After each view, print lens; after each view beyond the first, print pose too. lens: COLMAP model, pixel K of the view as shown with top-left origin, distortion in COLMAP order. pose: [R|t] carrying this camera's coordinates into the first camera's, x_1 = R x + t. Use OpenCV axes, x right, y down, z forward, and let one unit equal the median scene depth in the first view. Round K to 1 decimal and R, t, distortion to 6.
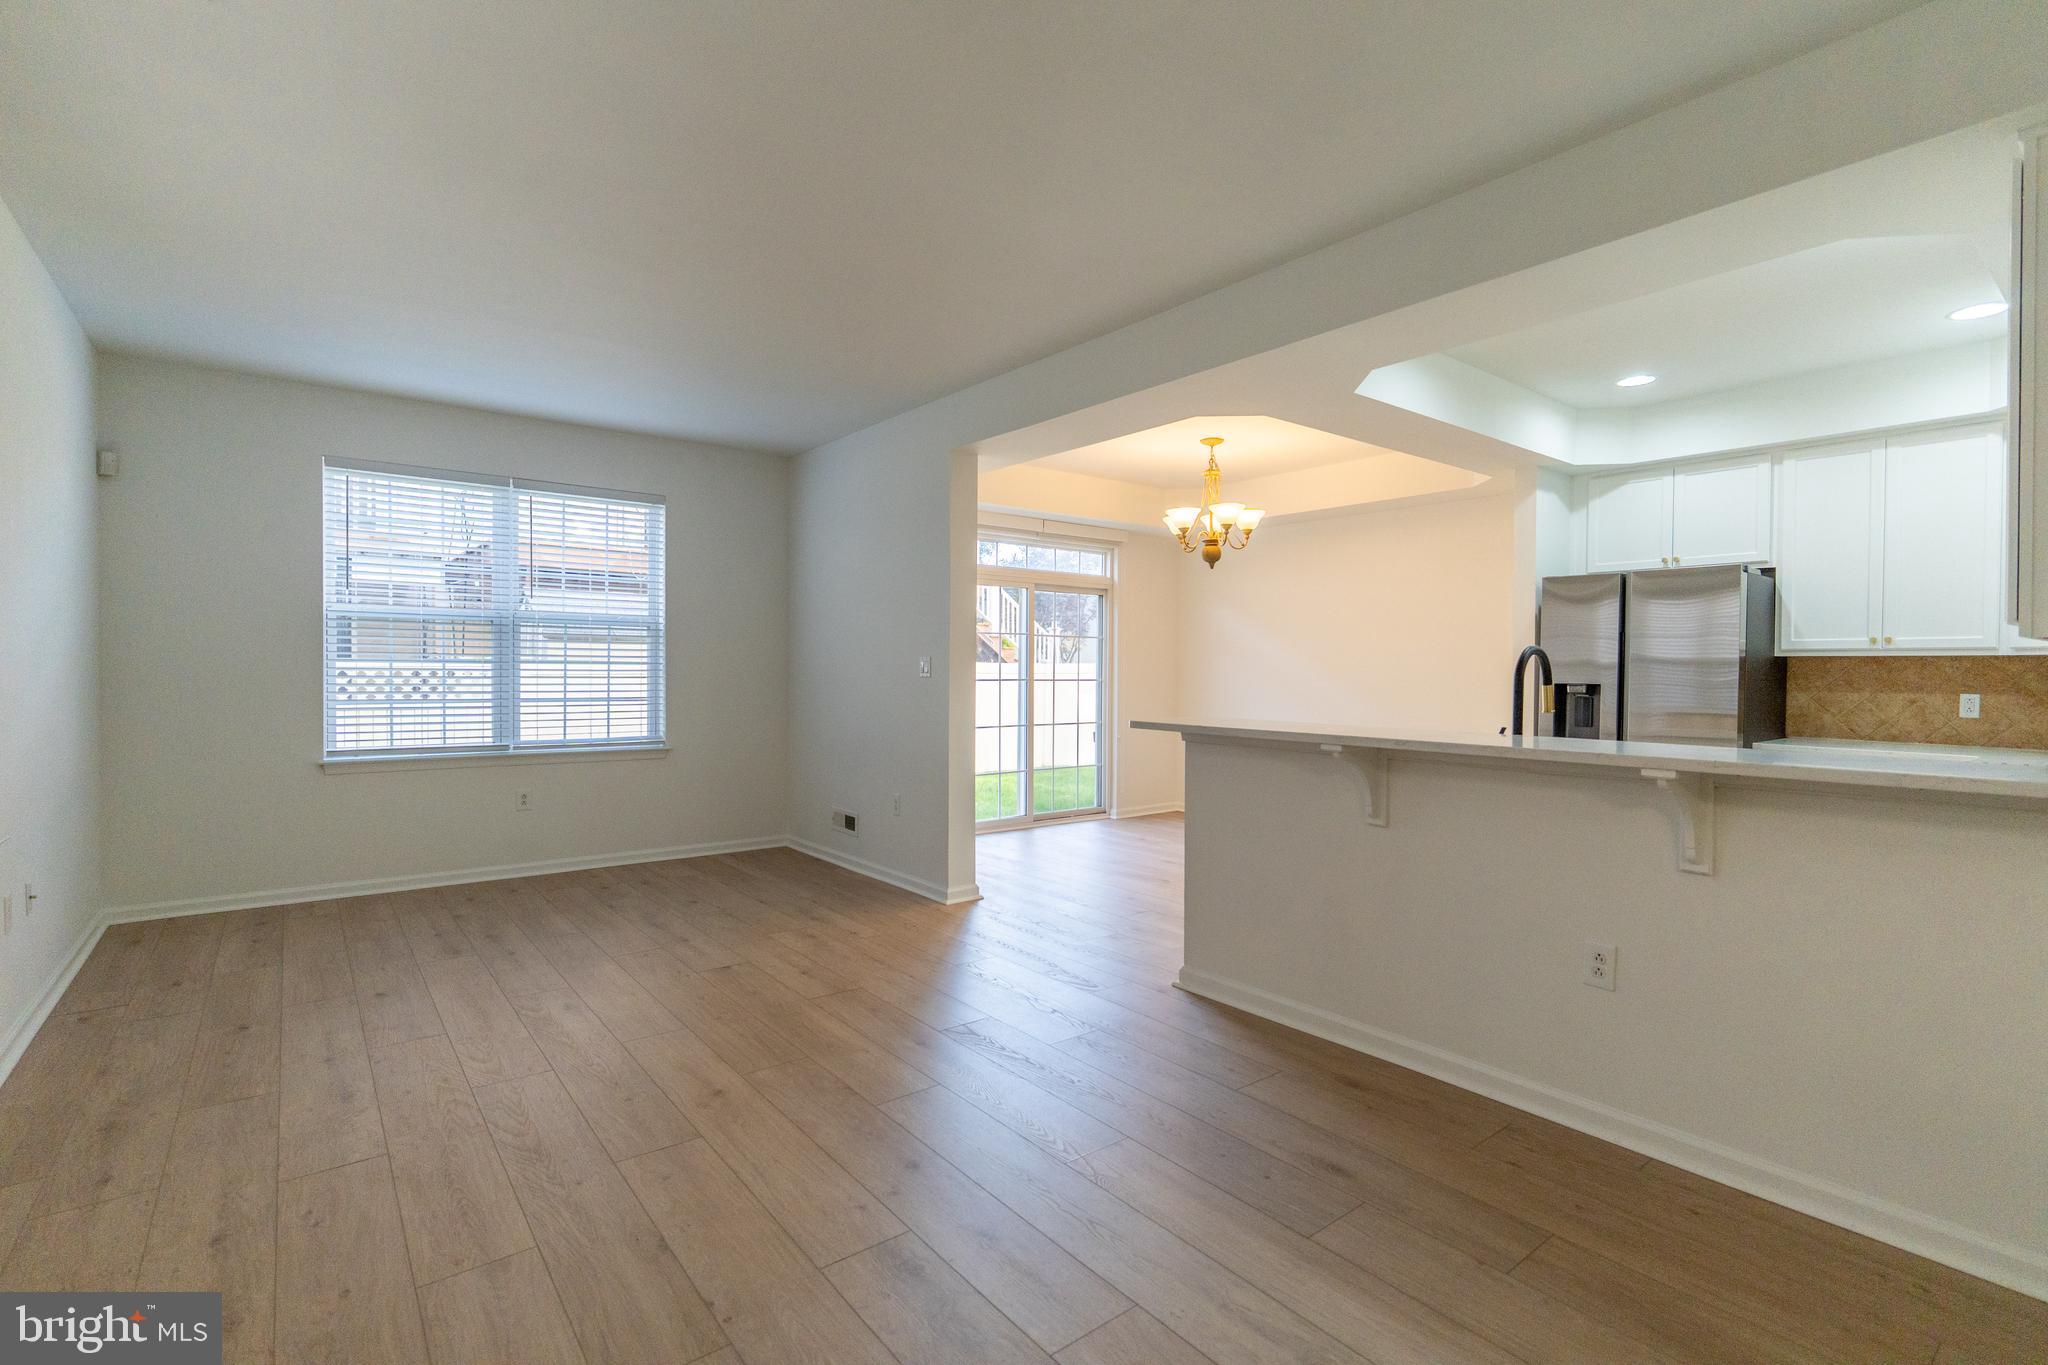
lens RADIAL K [[950.5, 0, 1022.0], [0, 950.5, 685.6], [0, 0, 1]] dist [-0.007655, 0.000281]
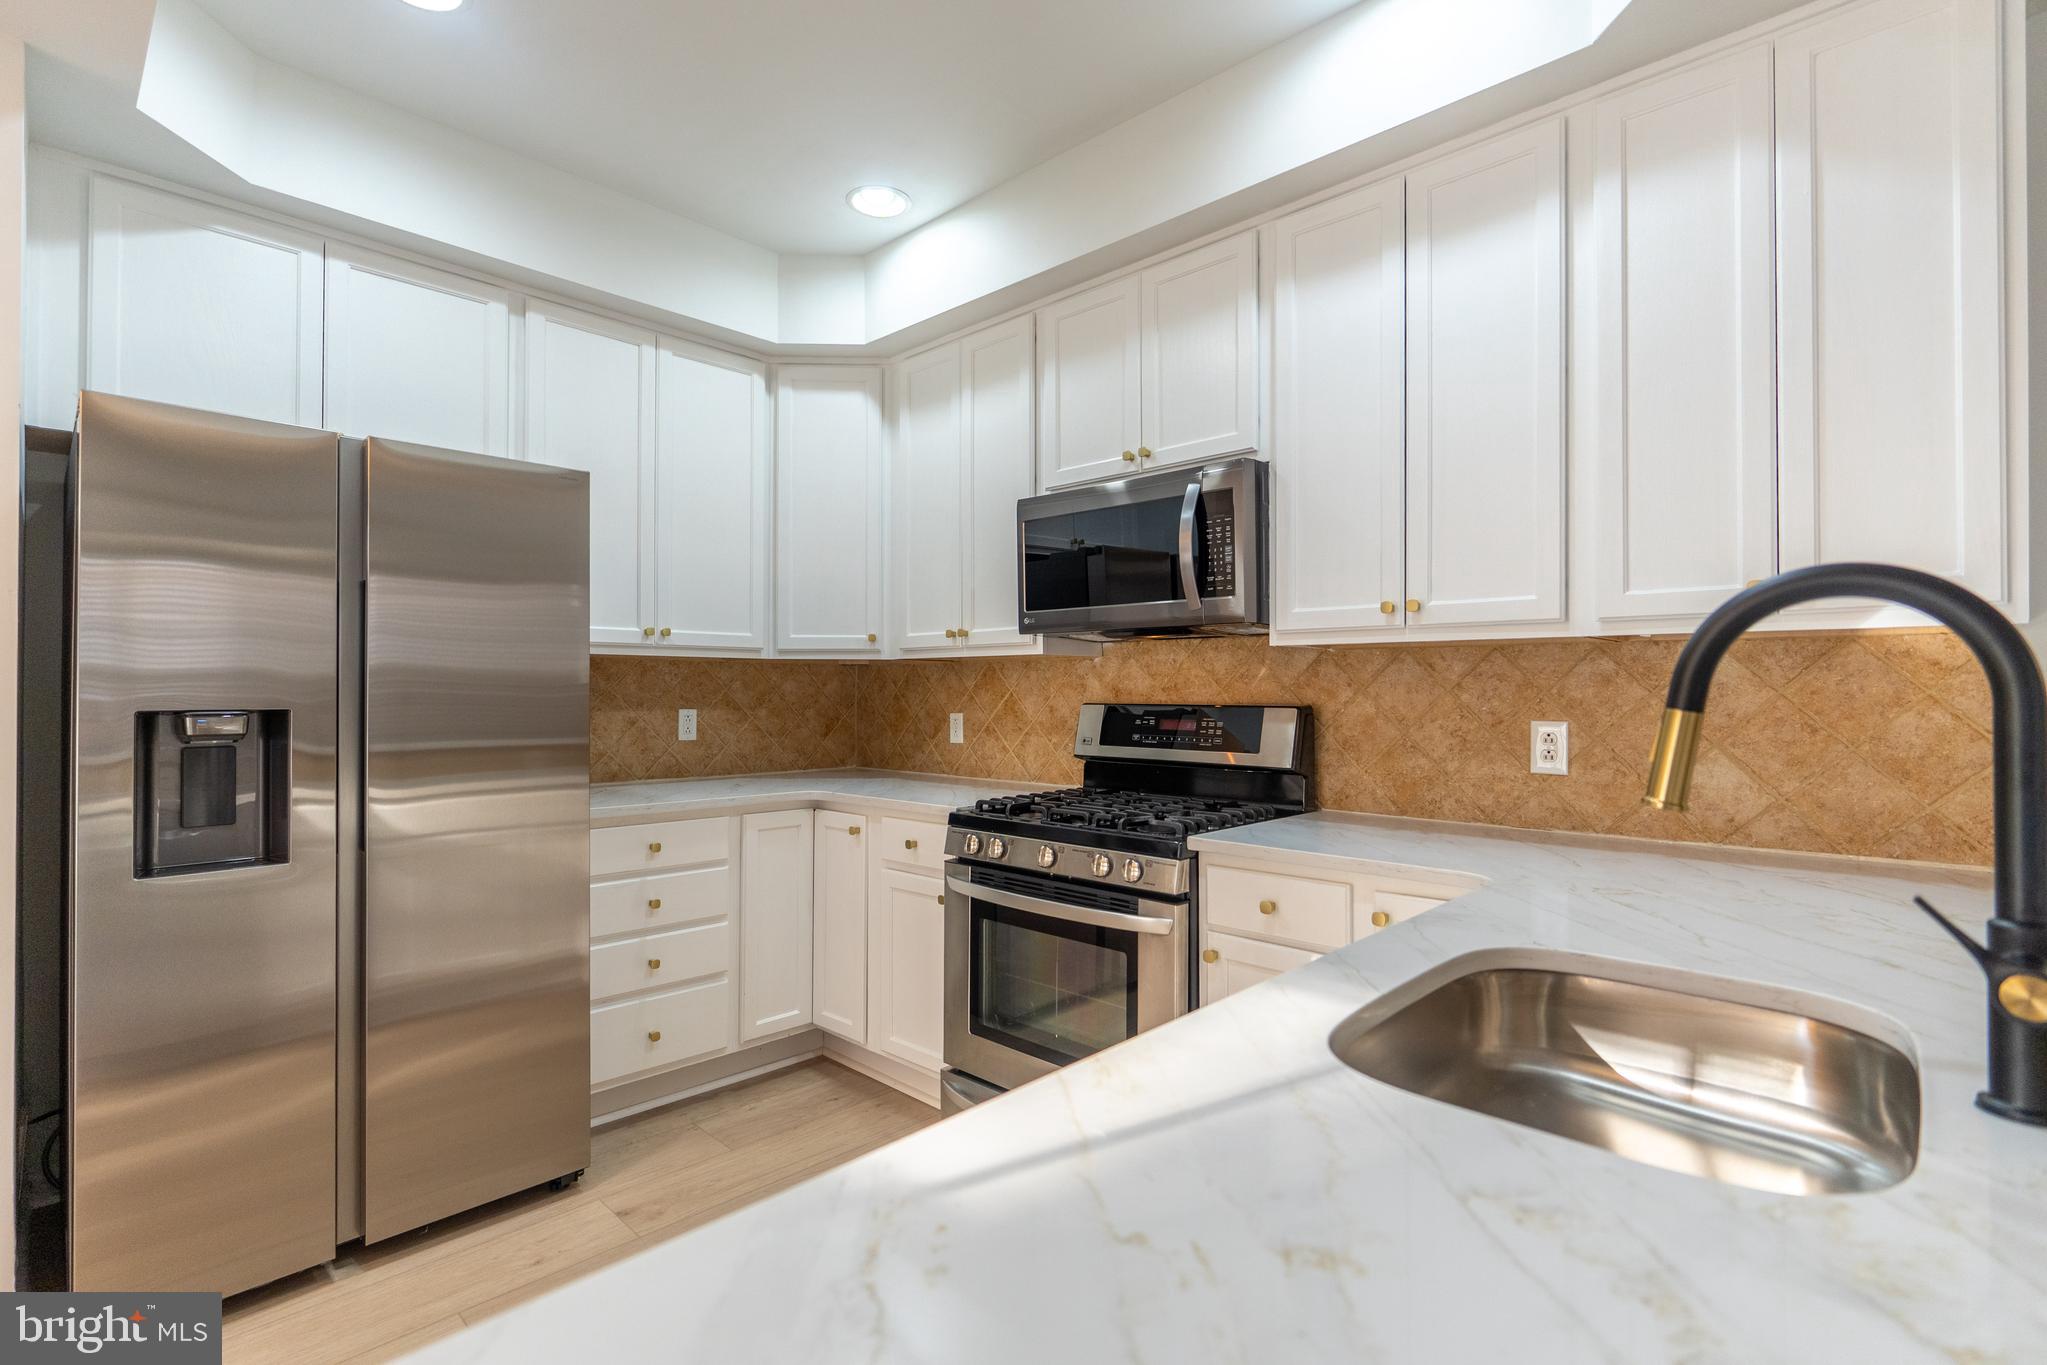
lens RADIAL K [[950.1, 0, 1023.0], [0, 950.1, 681.1], [0, 0, 1]] dist [-0.007655, 0.000281]
pose [[-0.150961, 0.002616, 0.988536, 0.192833], [0.015864, 0.999874, -0.000223, -0.008754], [-0.988412, 0.015648, -0.150983, 0.792926]]
